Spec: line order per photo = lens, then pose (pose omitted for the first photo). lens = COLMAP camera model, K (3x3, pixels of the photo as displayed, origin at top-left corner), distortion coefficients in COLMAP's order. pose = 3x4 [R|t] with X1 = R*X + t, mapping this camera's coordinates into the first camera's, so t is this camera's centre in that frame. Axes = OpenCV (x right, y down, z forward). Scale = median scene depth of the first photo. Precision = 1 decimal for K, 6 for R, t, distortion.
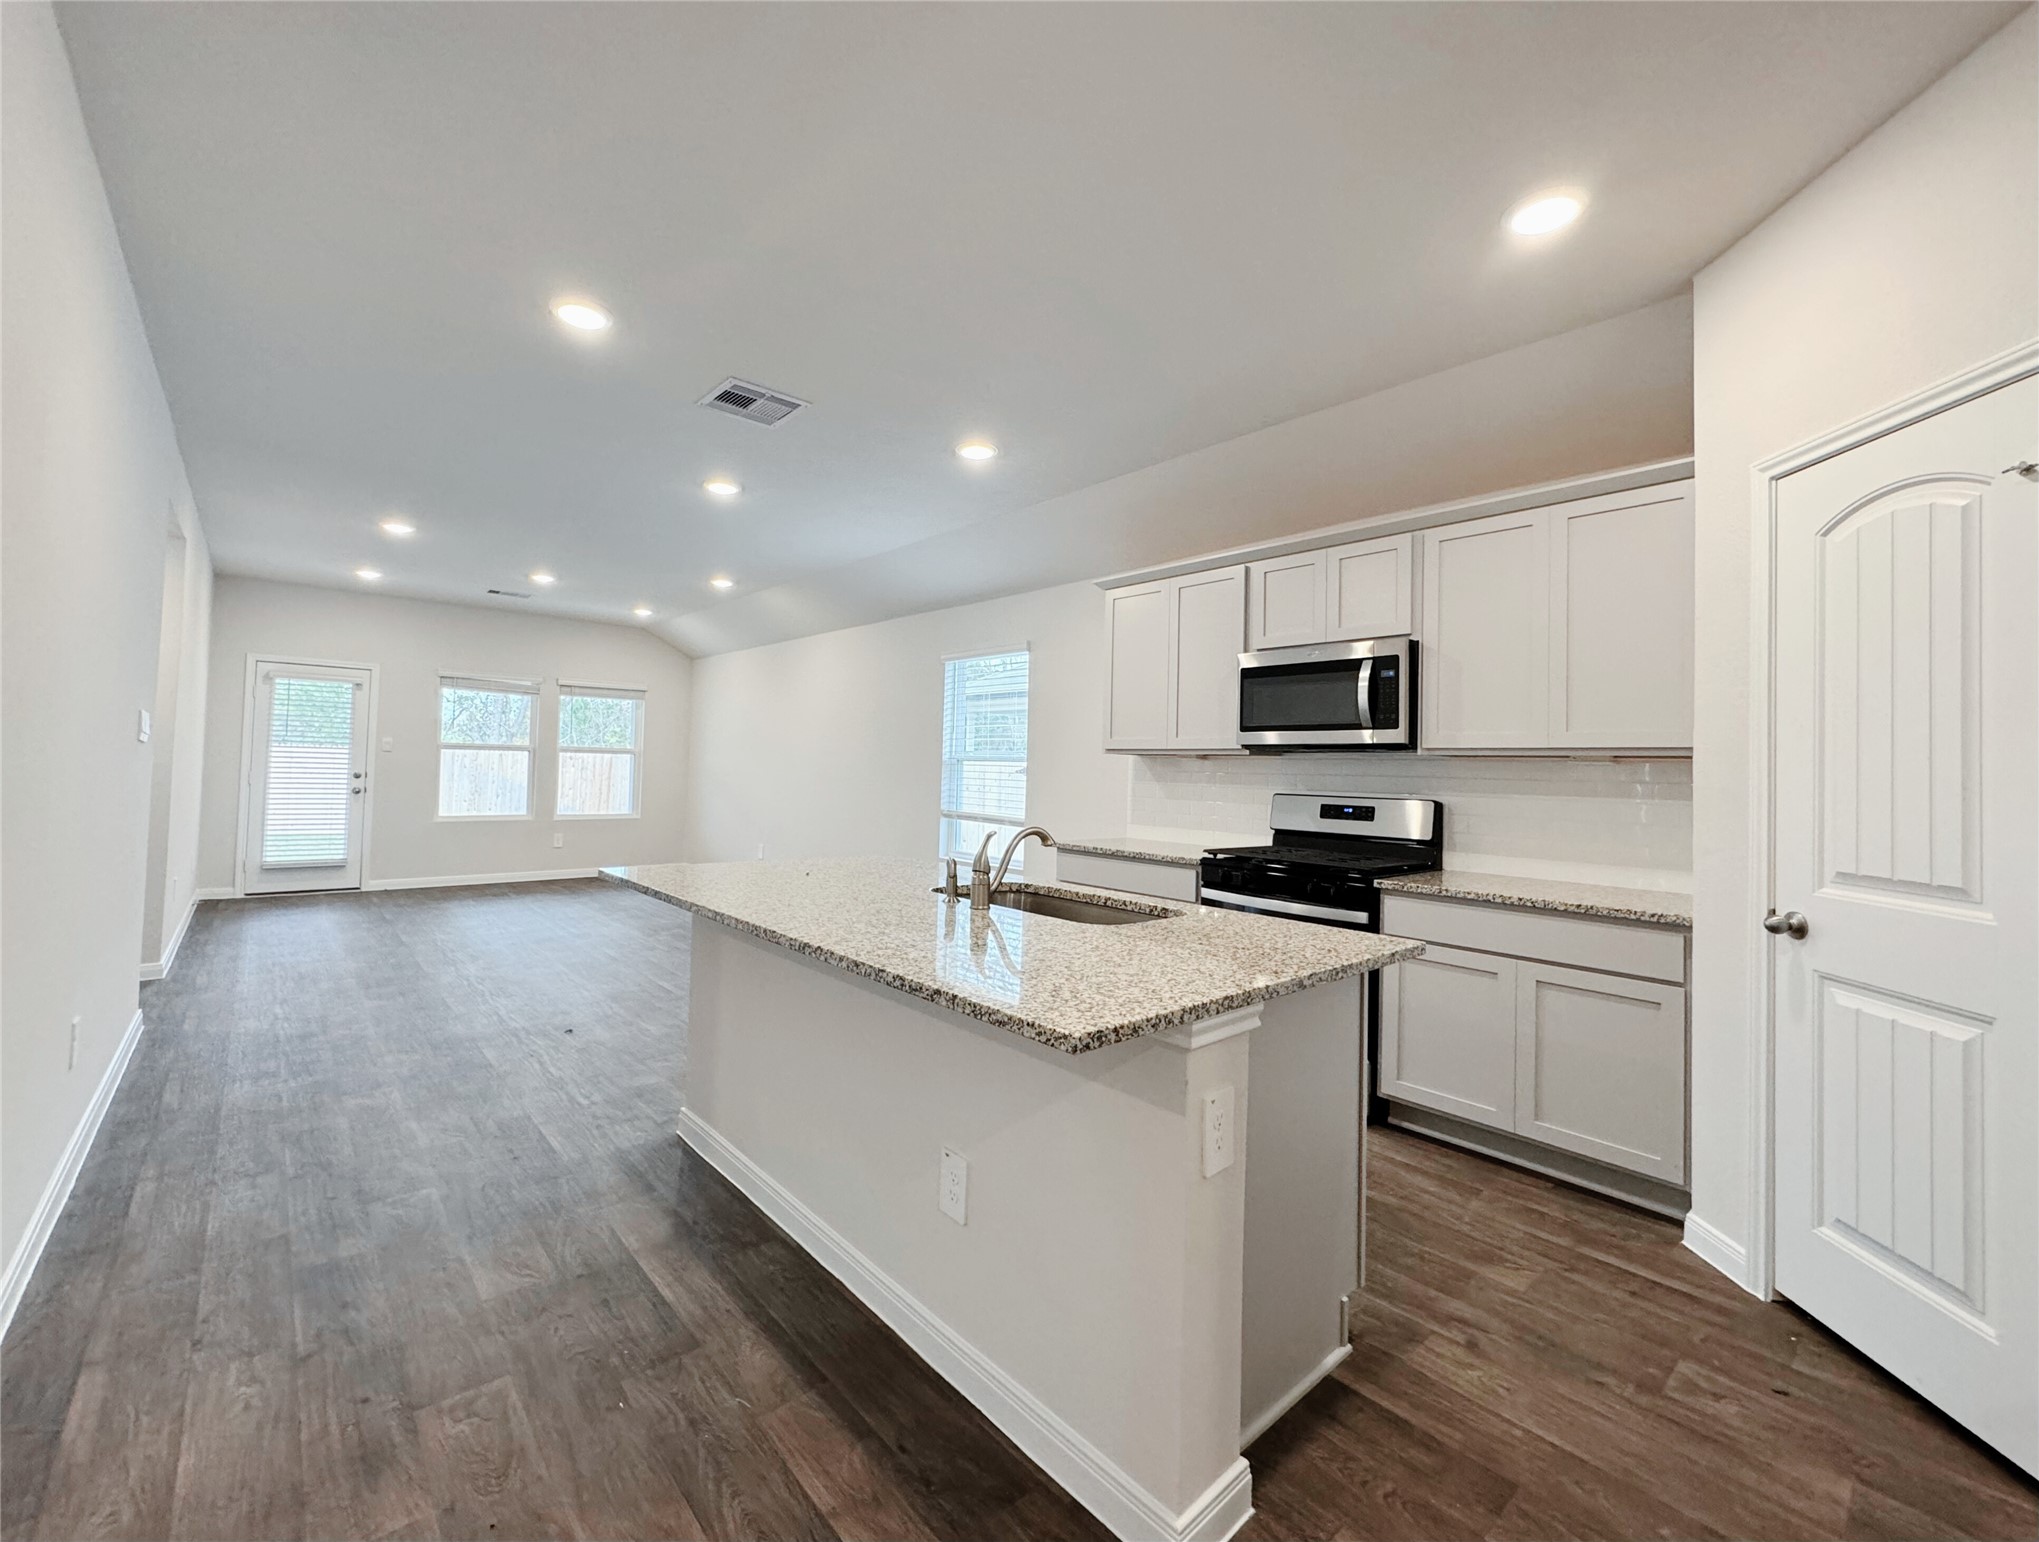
lens RADIAL K [[824.2, 0, 1016.8], [0, 824.2, 776.2], [0, 0, 1]] dist [0.005562, 0.000910]
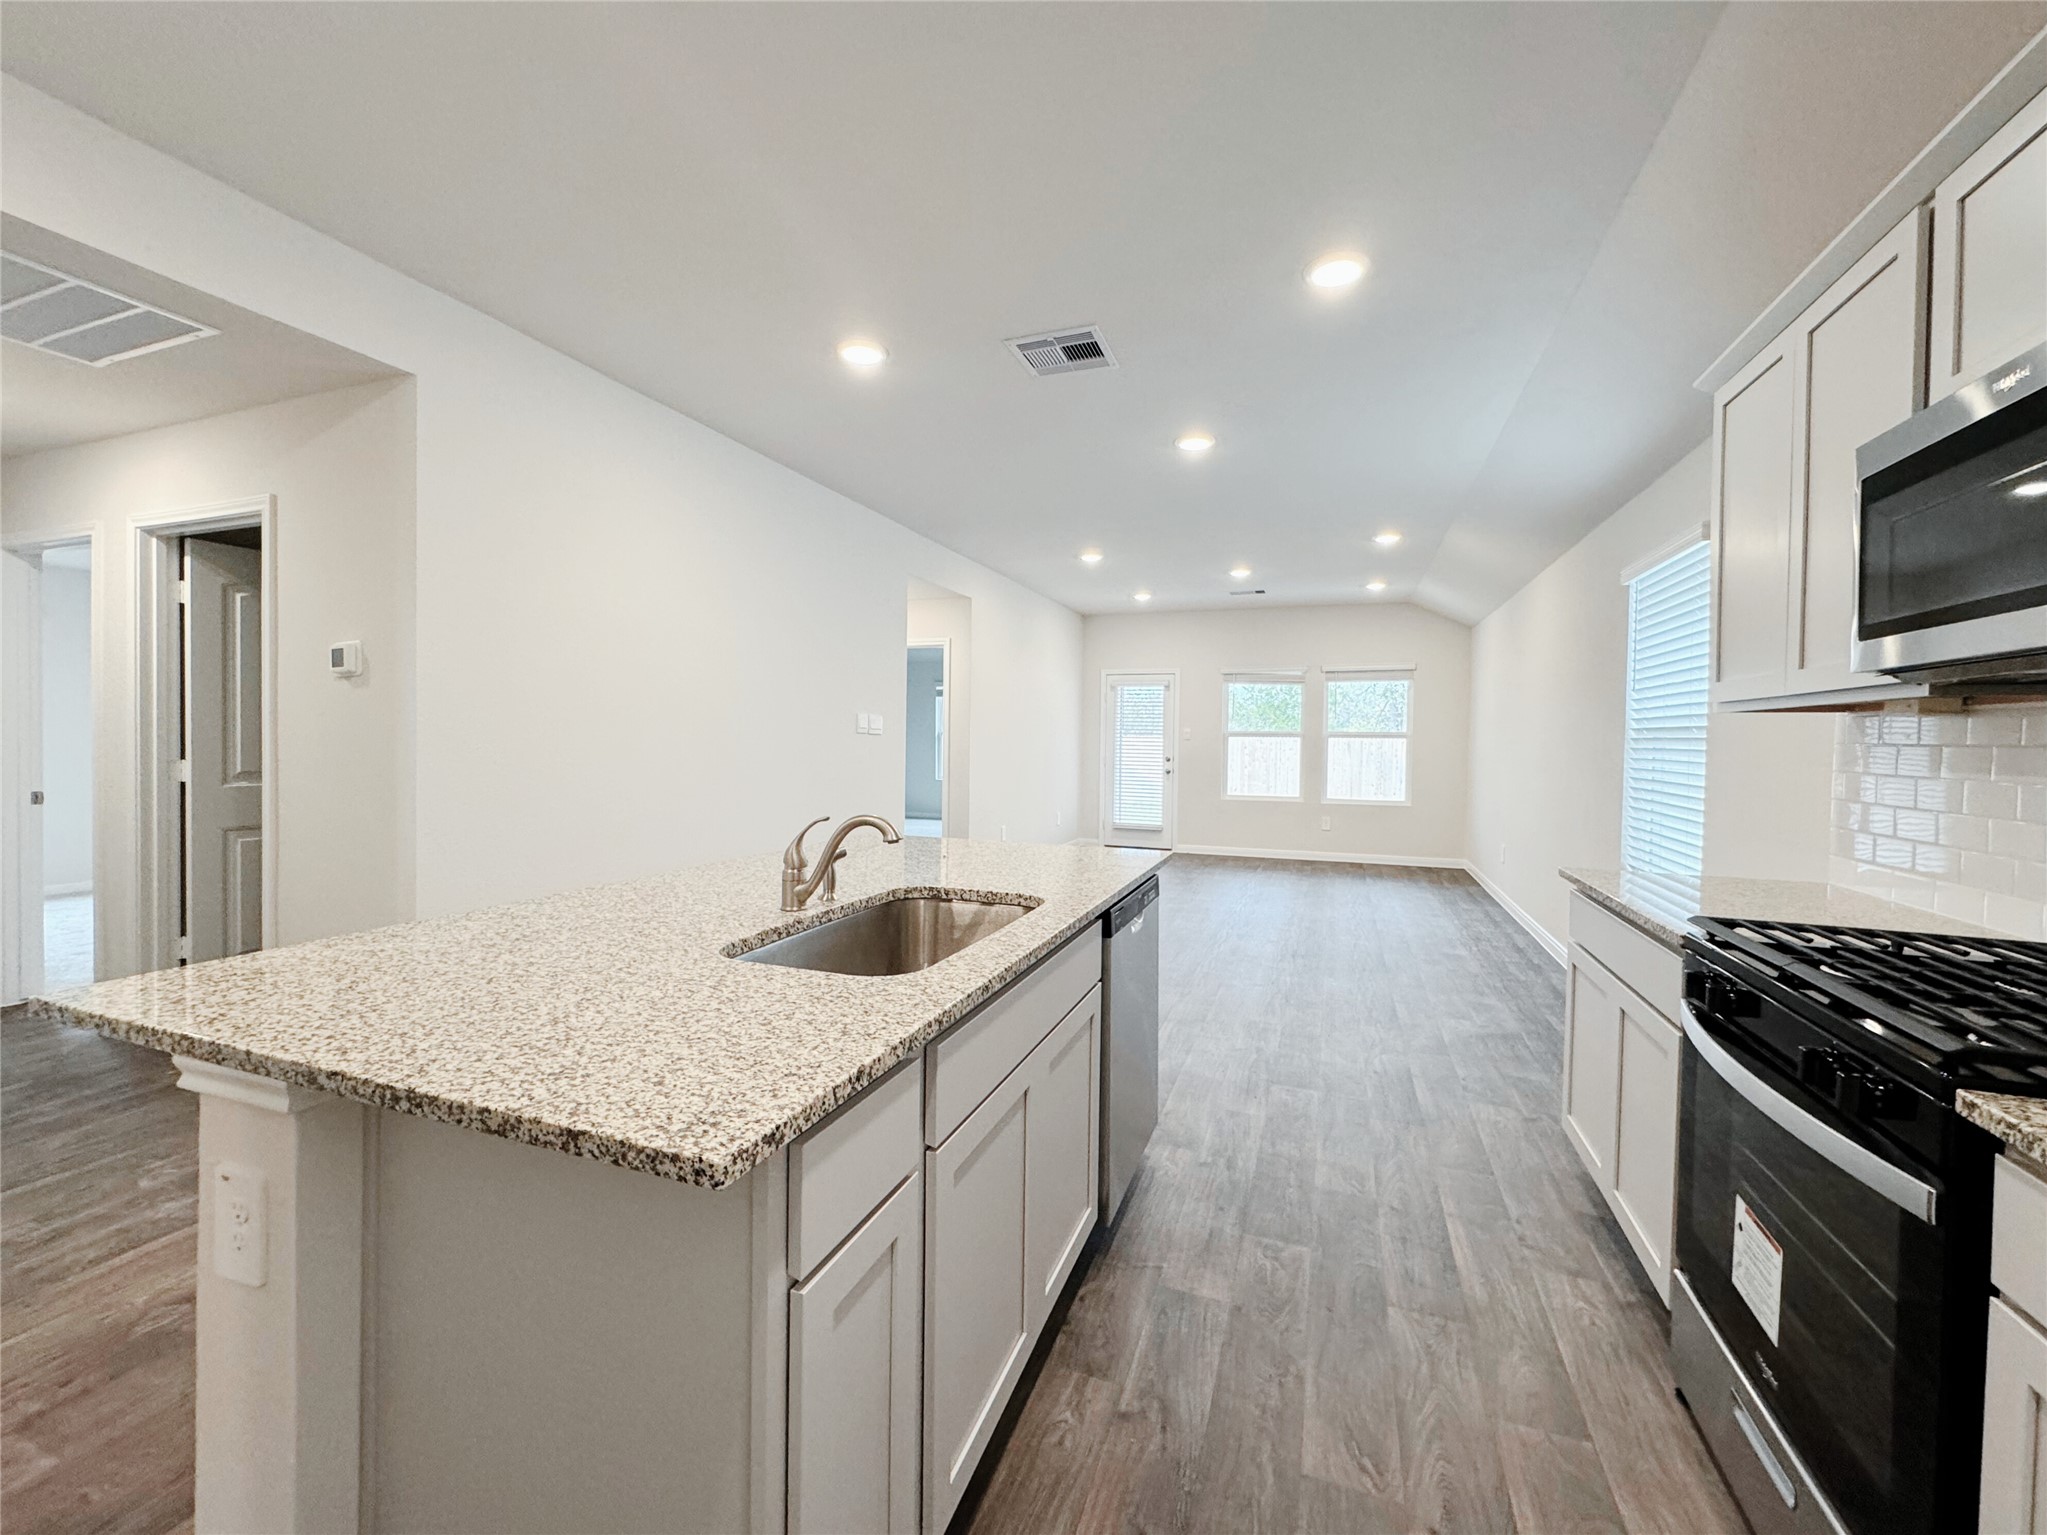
lens RADIAL K [[833.1, 0, 1020.4], [0, 833.1, 763.4], [0, 0, 1]] dist [0.009003, -0.000682]
pose [[0.470214, 0.005243, -0.882537, 0.232529], [-0.006066, 0.999978, 0.002709, 0.003802], [0.882532, 0.004080, 0.470235, 0.241837]]
